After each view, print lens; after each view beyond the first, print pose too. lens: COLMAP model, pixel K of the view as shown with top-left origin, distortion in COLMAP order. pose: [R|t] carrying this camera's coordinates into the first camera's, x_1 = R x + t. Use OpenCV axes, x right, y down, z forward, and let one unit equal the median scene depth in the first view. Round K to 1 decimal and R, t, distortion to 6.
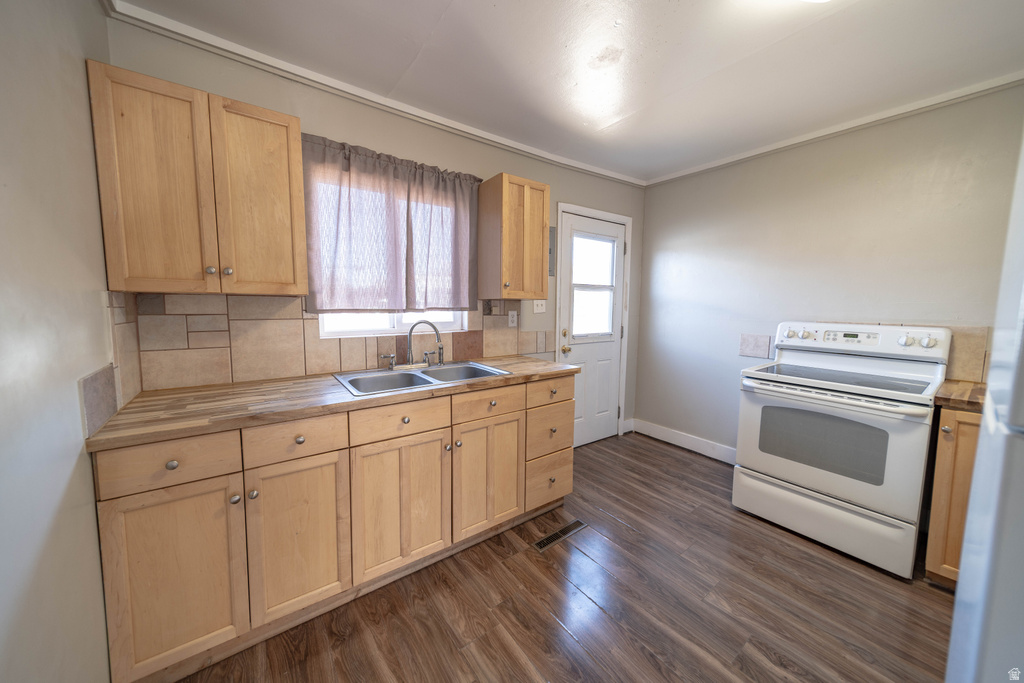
lens RADIAL K [[354.0, 0, 511.2], [0, 354.0, 336.0], [0, 0, 1]] dist [0.005334, -0.000081]
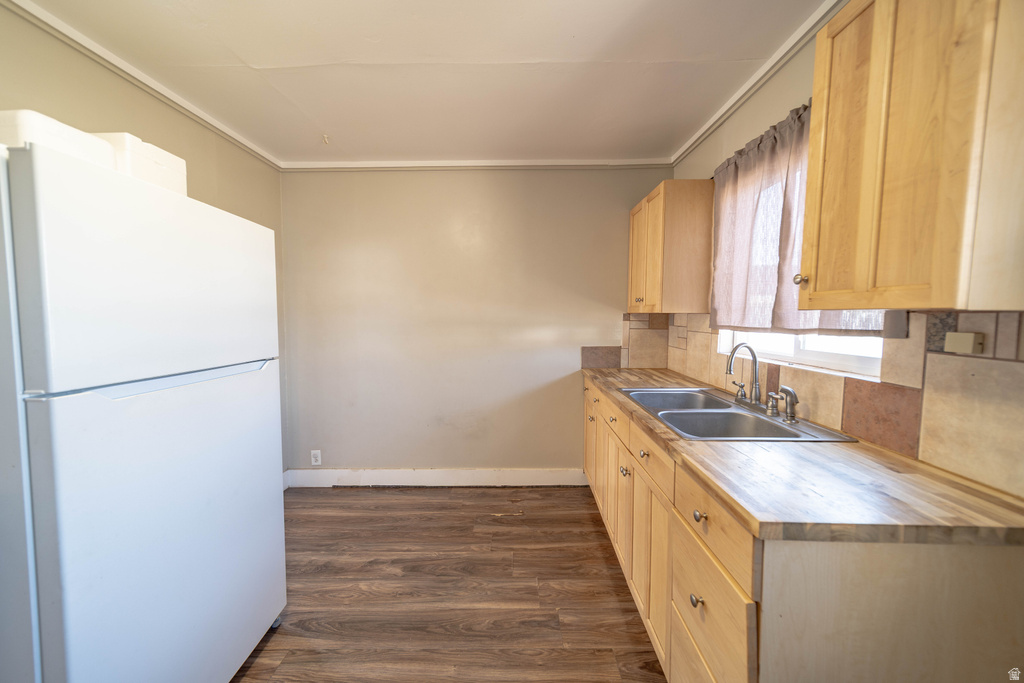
lens RADIAL K [[354.0, 0, 512.4], [0, 354.0, 336.3], [0, 0, 1]] dist [0.005334, -0.000081]
pose [[-0.608606, 0.036277, -0.792643, 0.767558], [-0.080090, 0.991044, 0.106852, -0.122552], [0.789421, 0.128513, -0.600250, 1.318956]]
